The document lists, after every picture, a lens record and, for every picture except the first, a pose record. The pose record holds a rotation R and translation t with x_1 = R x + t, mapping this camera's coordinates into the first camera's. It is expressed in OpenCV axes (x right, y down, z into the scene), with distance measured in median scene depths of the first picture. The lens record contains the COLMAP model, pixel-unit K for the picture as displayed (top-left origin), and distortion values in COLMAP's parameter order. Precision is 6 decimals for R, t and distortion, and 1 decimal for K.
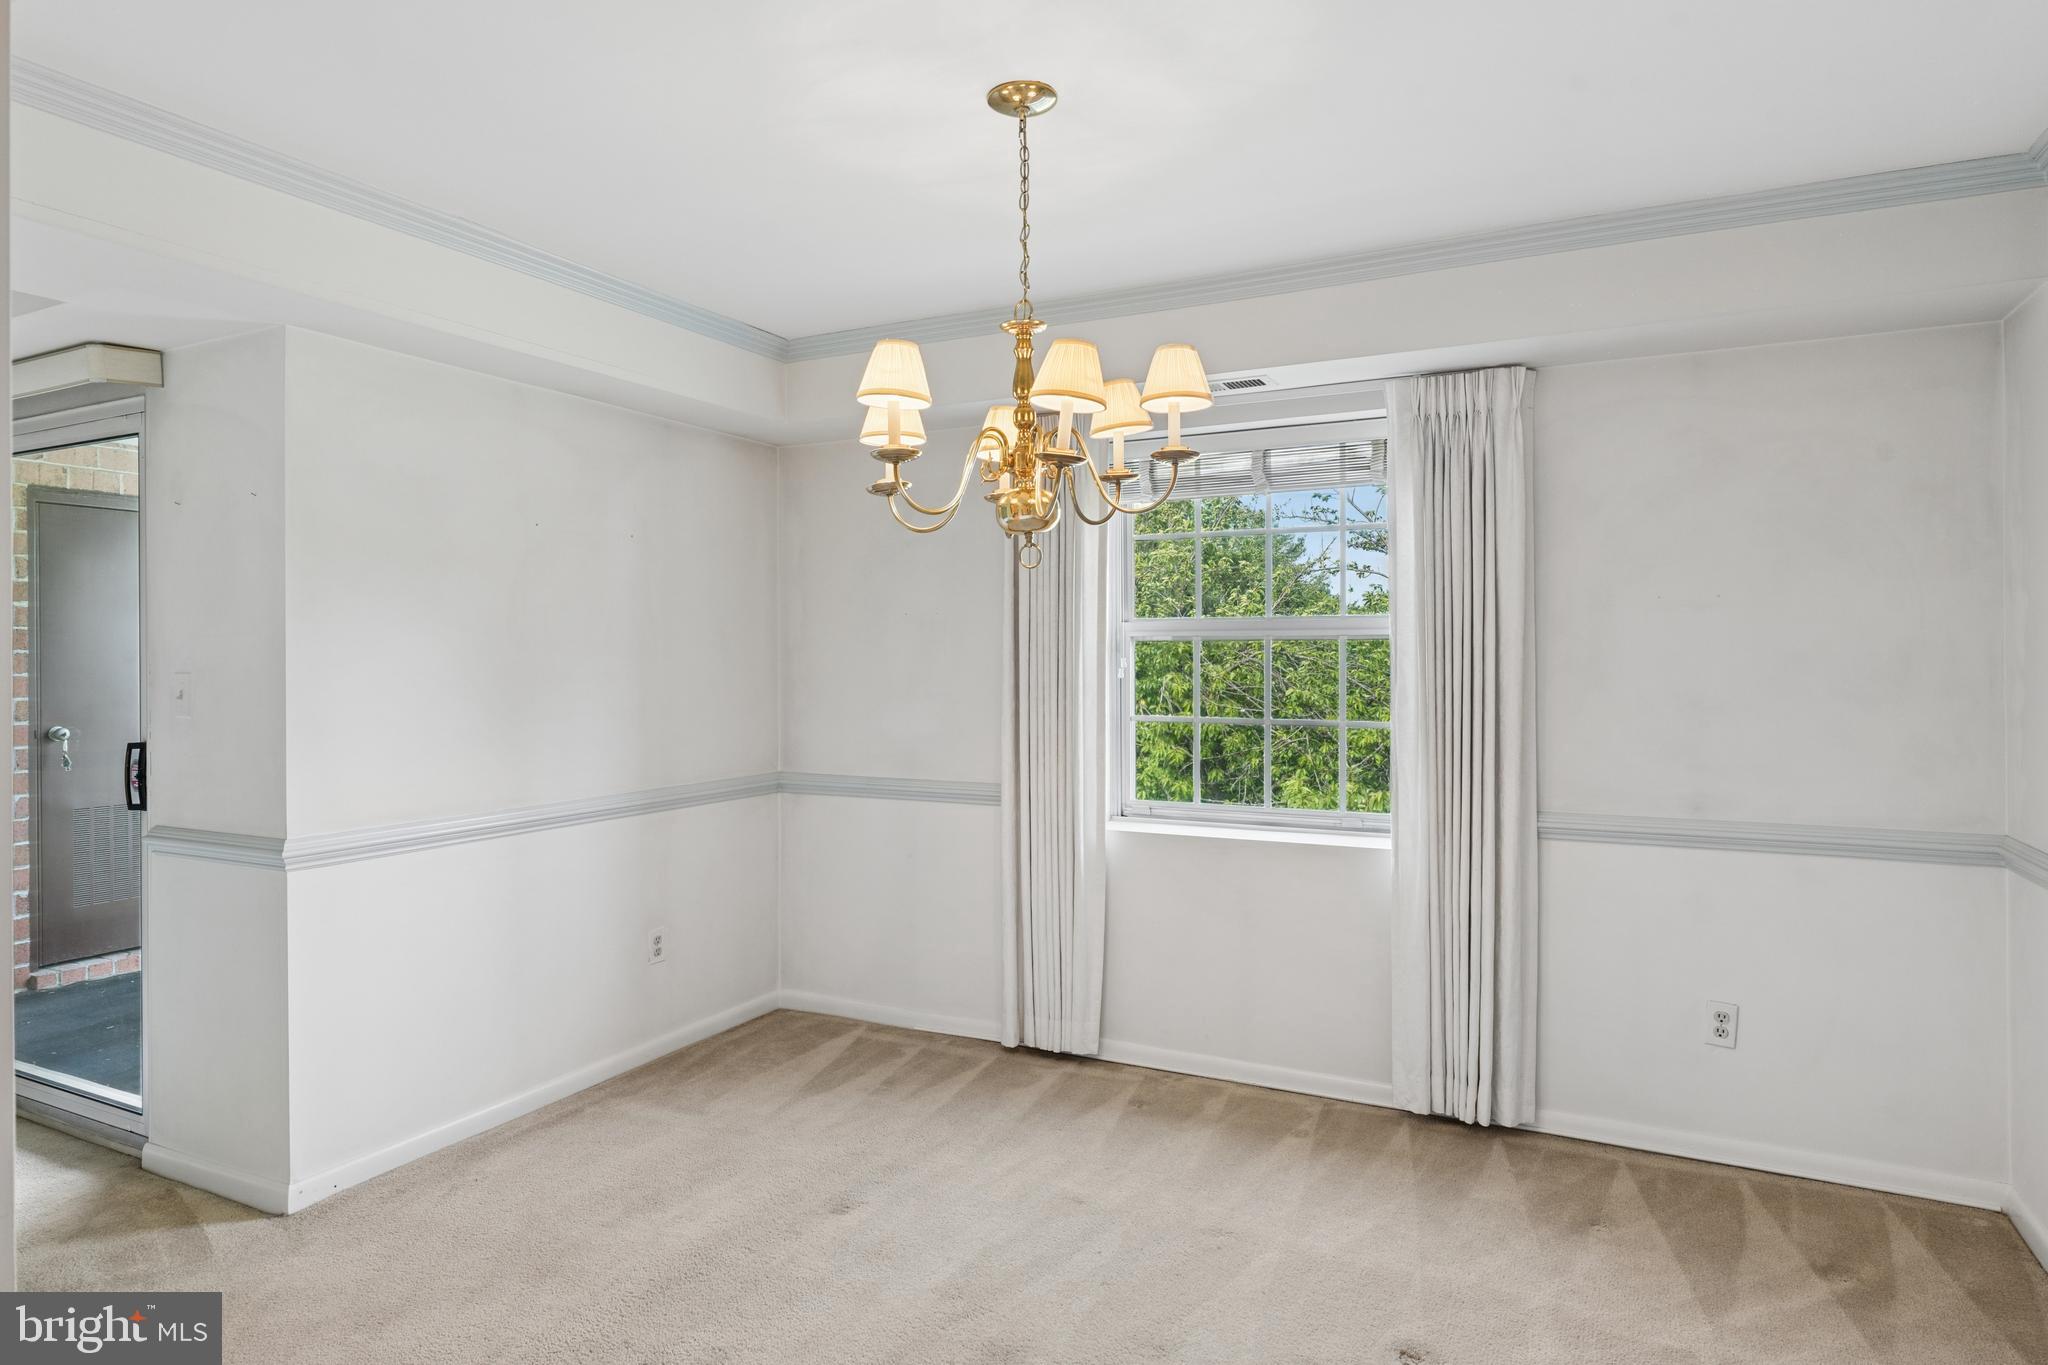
lens RADIAL K [[1200.1, 0, 1024.0], [0, 1200.1, 682.5], [0, 0, 1]] dist [0.029913, 0.000119]
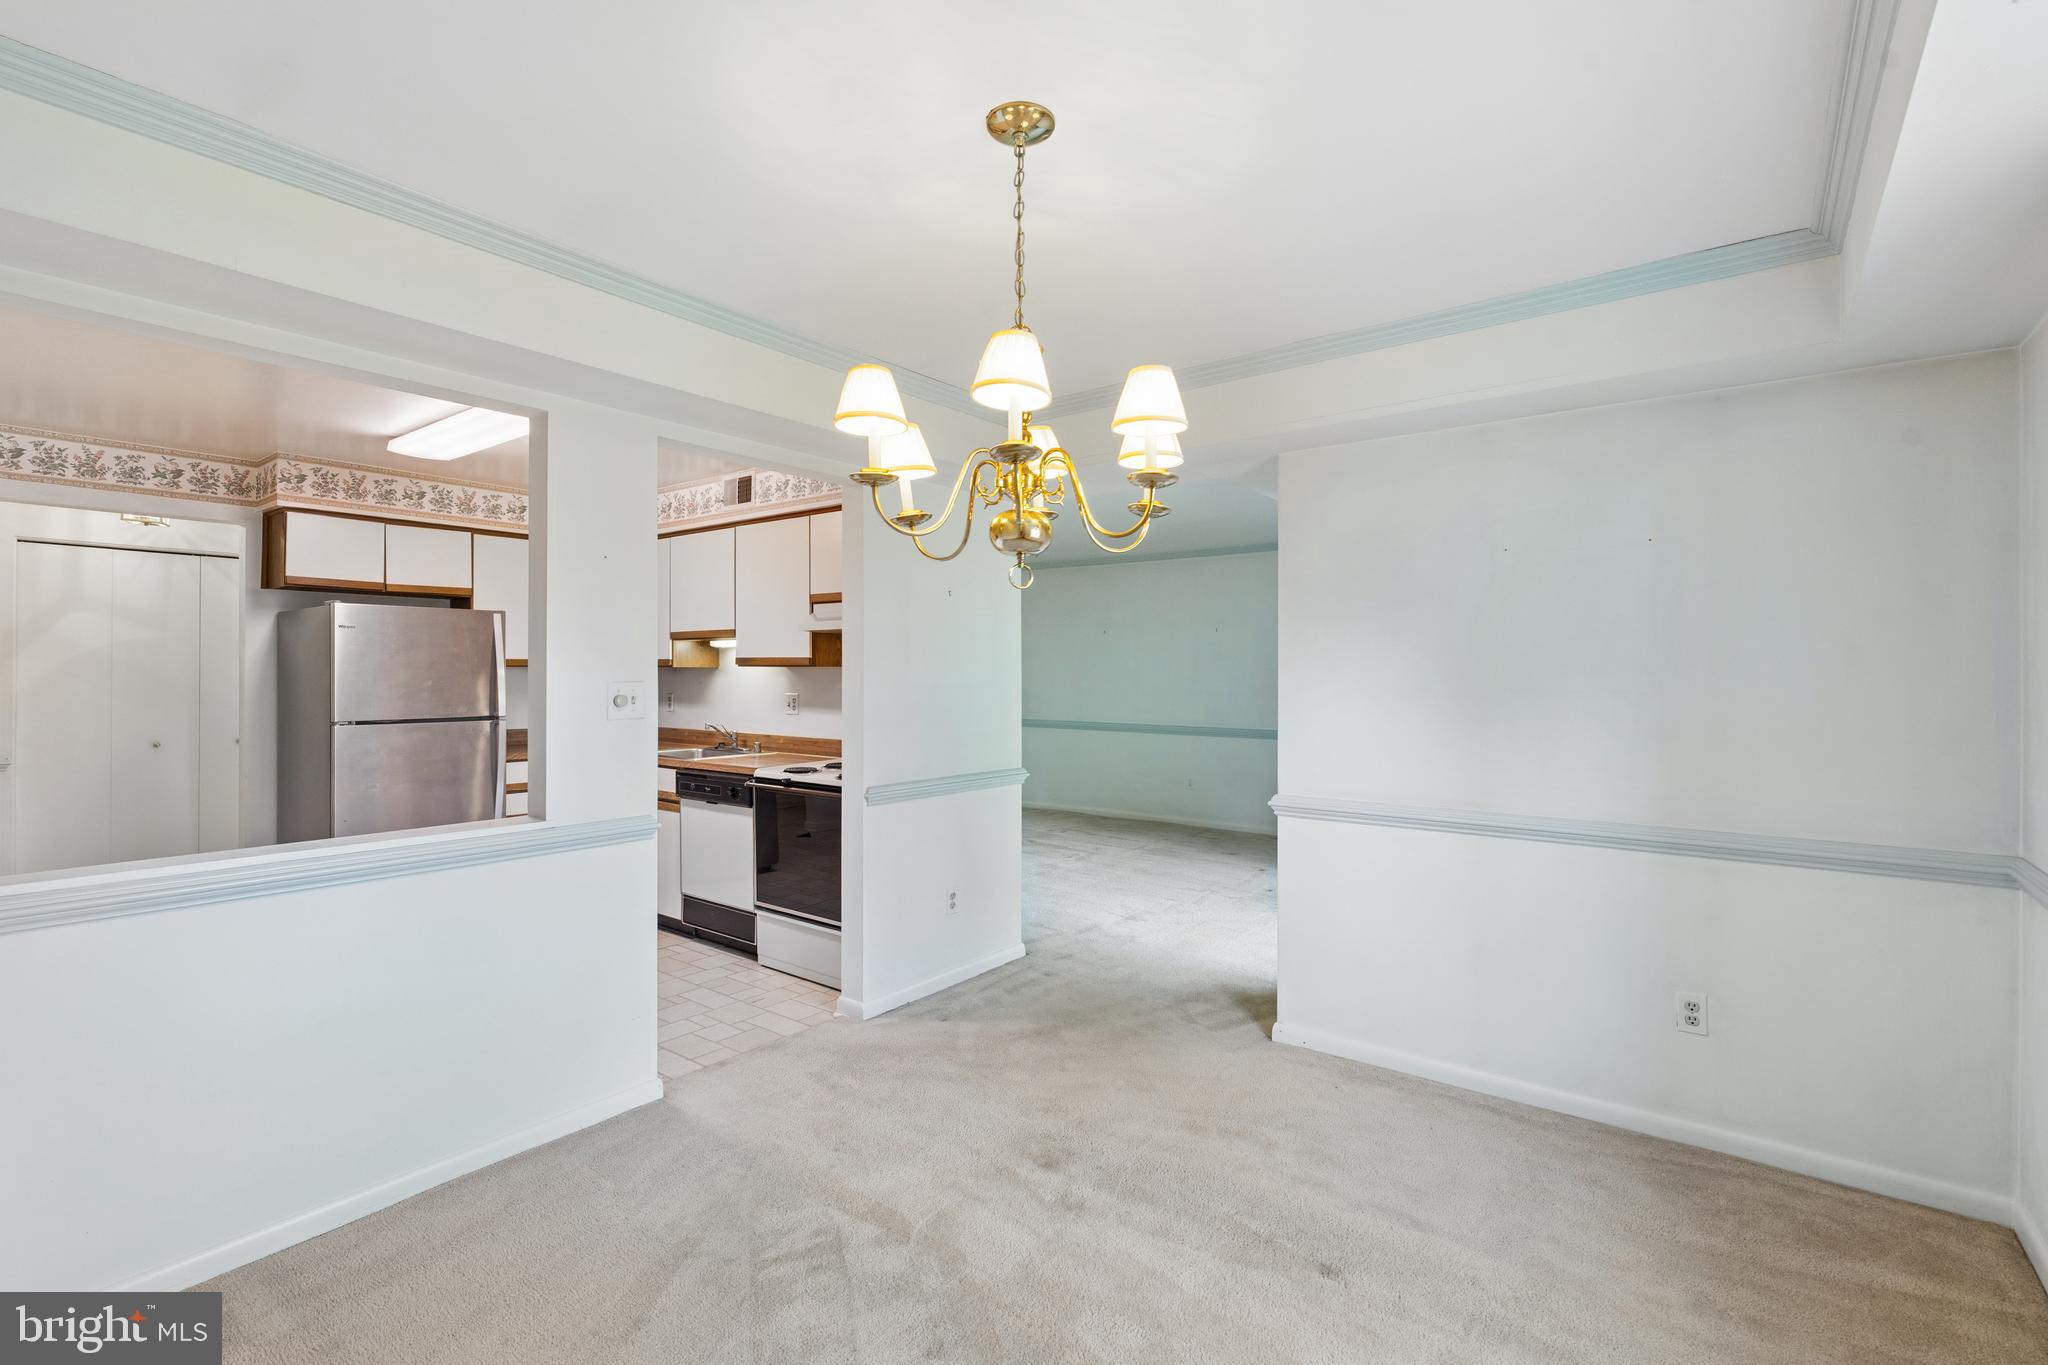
lens RADIAL K [[925.4, 0, 1018.5], [0, 925.4, 672.3], [0, 0, 1]] dist [-0.002986, 0.000405]
pose [[-0.179694, 0.001998, -0.983721, 0.528511], [-0.026761, 0.999618, 0.006919, -0.017668], [0.983359, 0.027568, -0.179571, 0.801656]]
